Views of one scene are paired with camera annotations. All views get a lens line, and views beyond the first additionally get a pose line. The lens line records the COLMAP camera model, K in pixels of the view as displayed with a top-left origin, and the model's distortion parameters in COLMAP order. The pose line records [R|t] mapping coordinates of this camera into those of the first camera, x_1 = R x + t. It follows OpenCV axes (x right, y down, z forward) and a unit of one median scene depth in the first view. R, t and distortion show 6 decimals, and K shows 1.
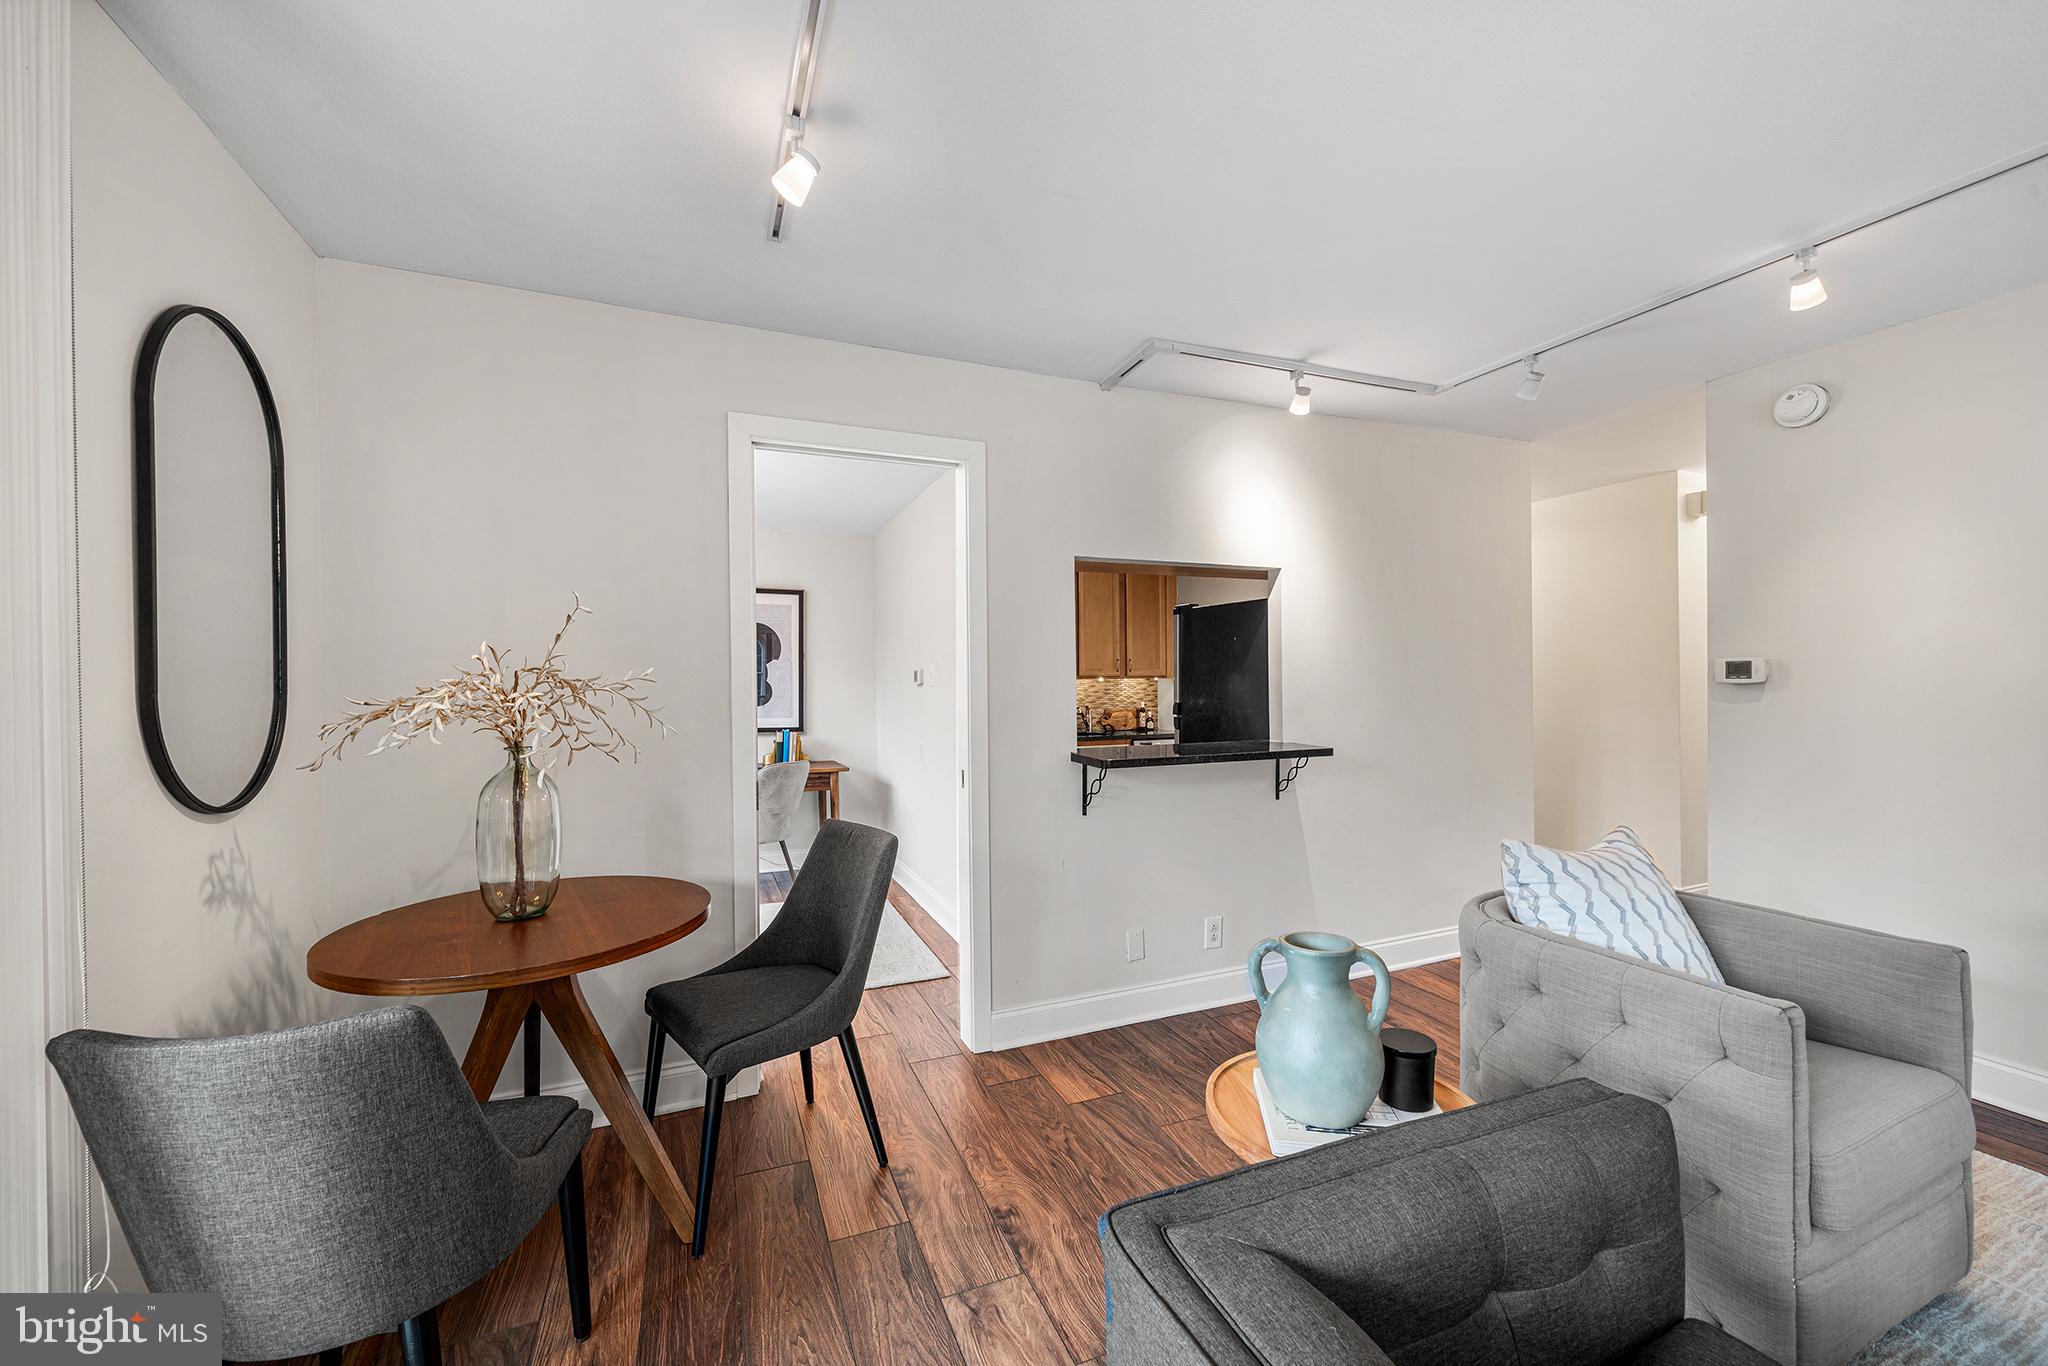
lens RADIAL K [[782.6, 0, 1026.4], [0, 782.6, 687.0], [0, 0, 1]] dist [-0.002355, -0.000425]
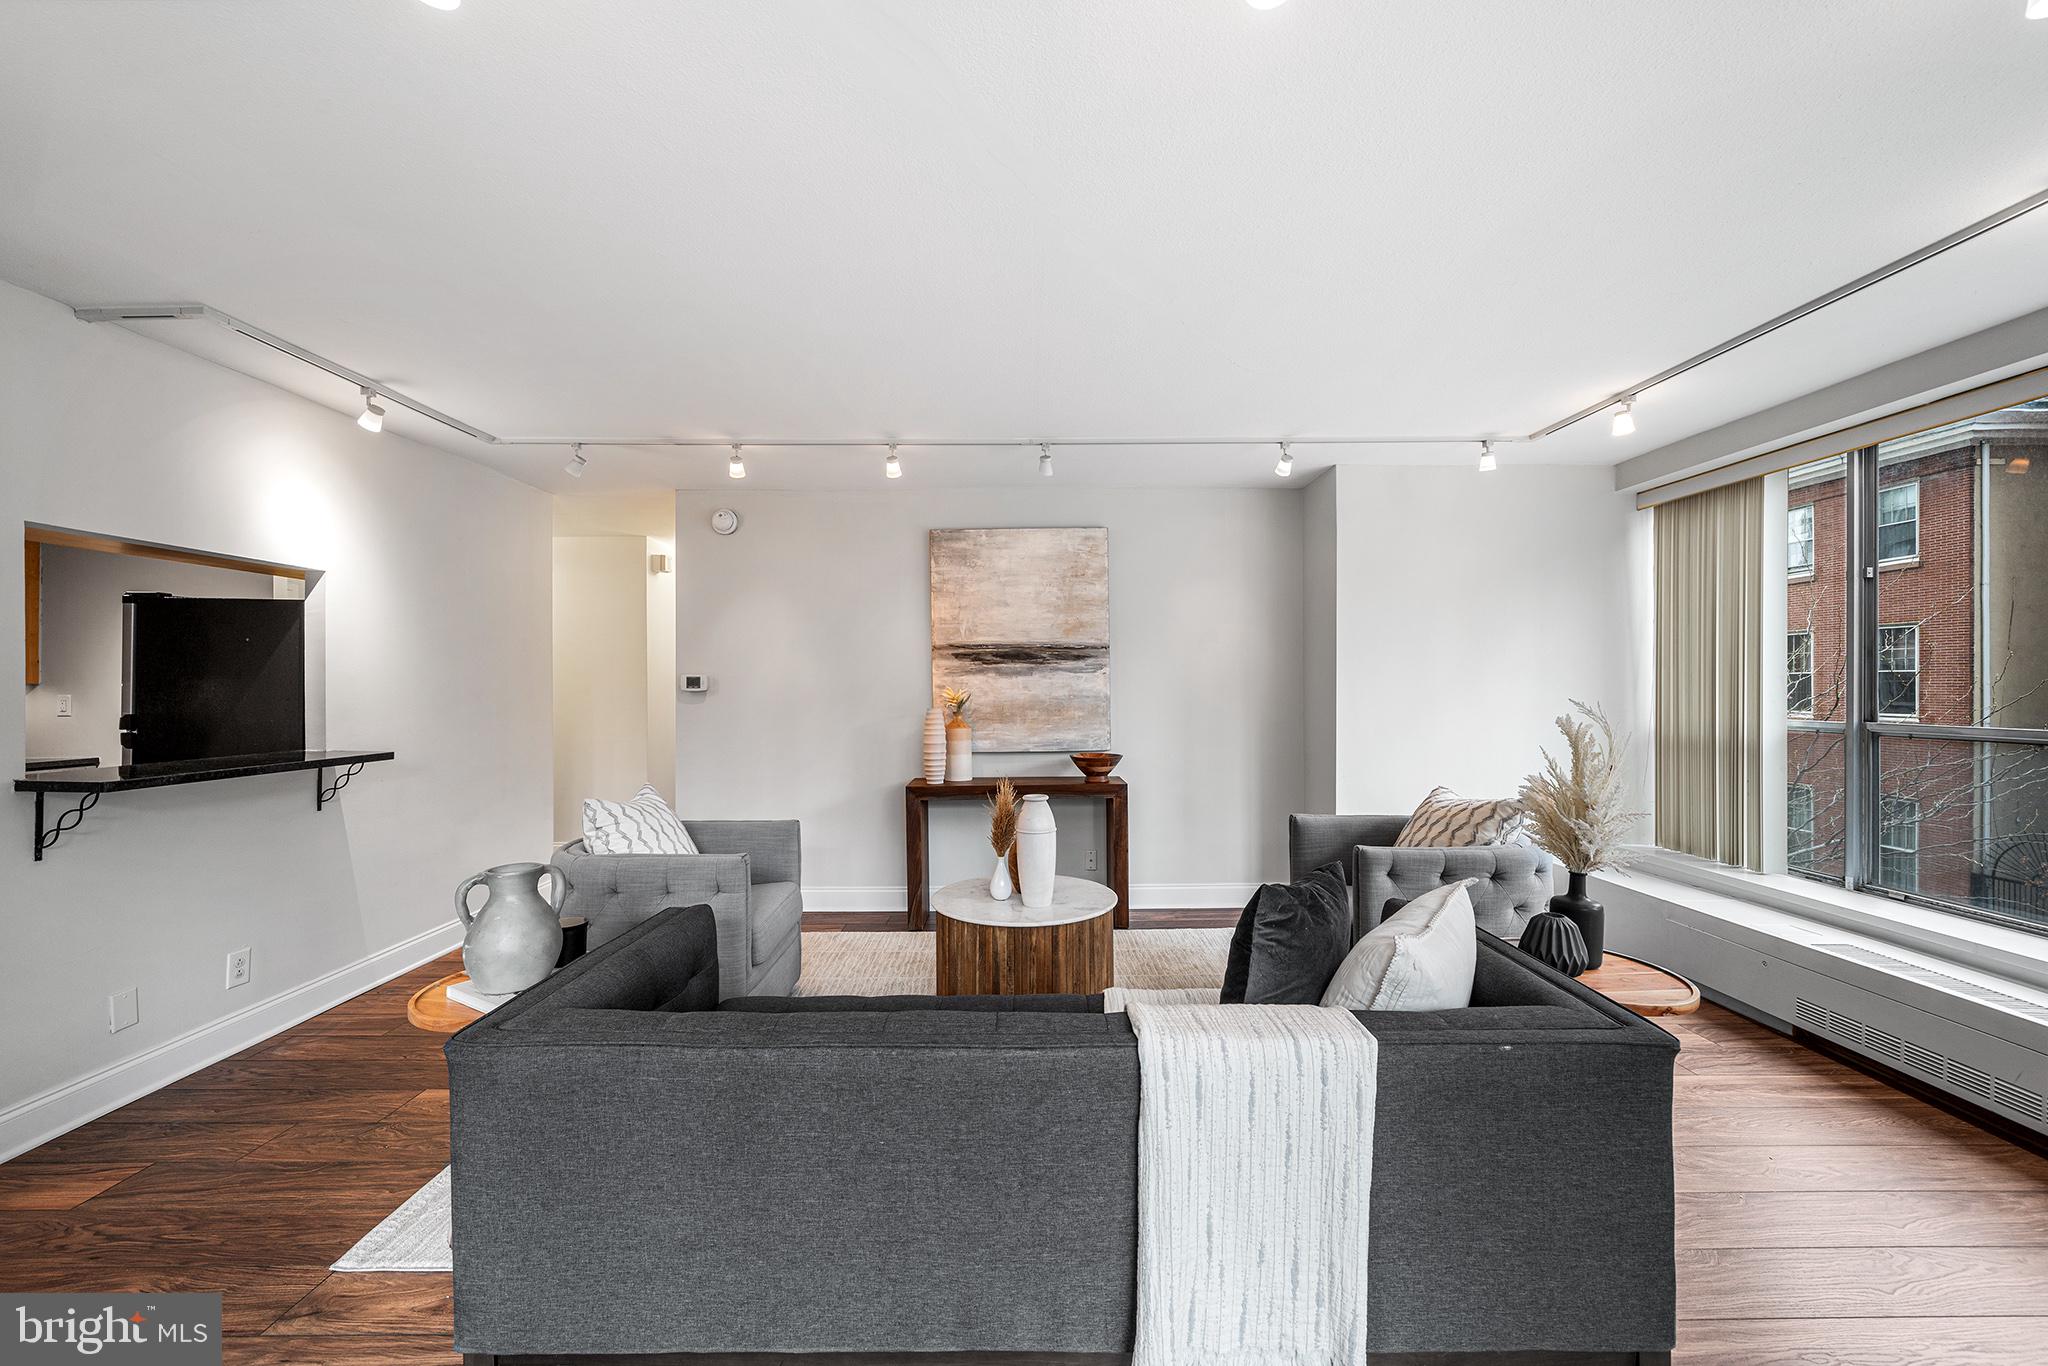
lens RADIAL K [[782.6, 0, 1026.4], [0, 782.6, 687.0], [0, 0, 1]] dist [-0.002355, -0.000425]
pose [[0.369684, 0.008945, 0.929114, -0.287761], [0.004754, 0.999922, -0.011518, 0.008100], [-0.929145, 0.008675, 0.369613, -0.187466]]
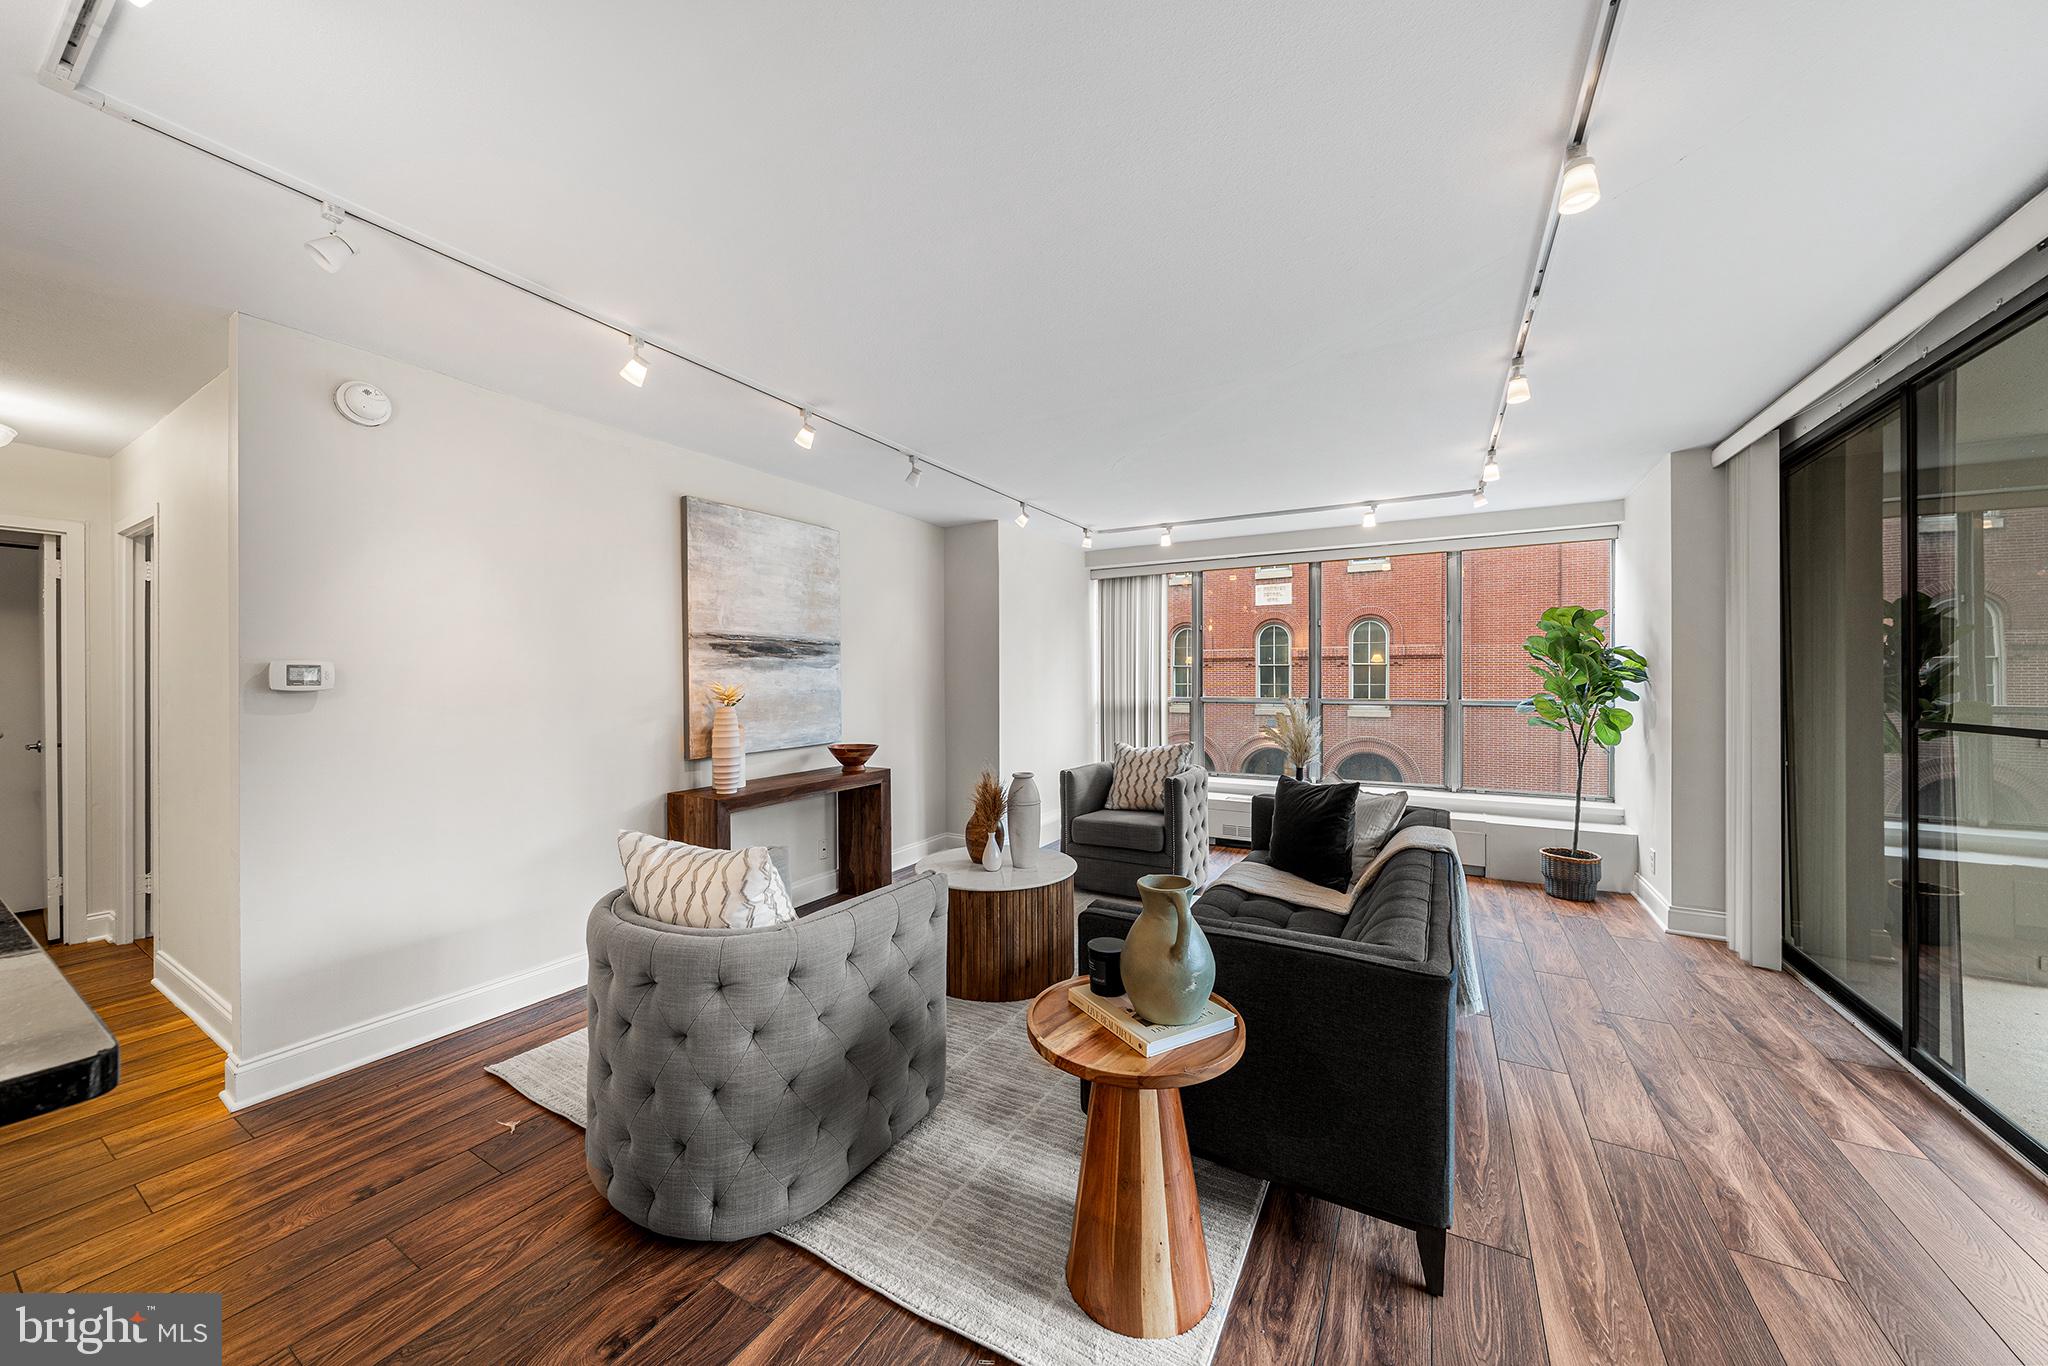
lens RADIAL K [[706.6, 0, 1024.0], [0, 706.6, 683.0], [0, 0, 1]] dist [-0.001165, -0.000045]
pose [[-0.610786, 0.007352, 0.791762, -0.193185], [0.012684, 0.999919, 0.000500, -0.003033], [-0.791694, 0.010348, -0.610830, 0.886398]]
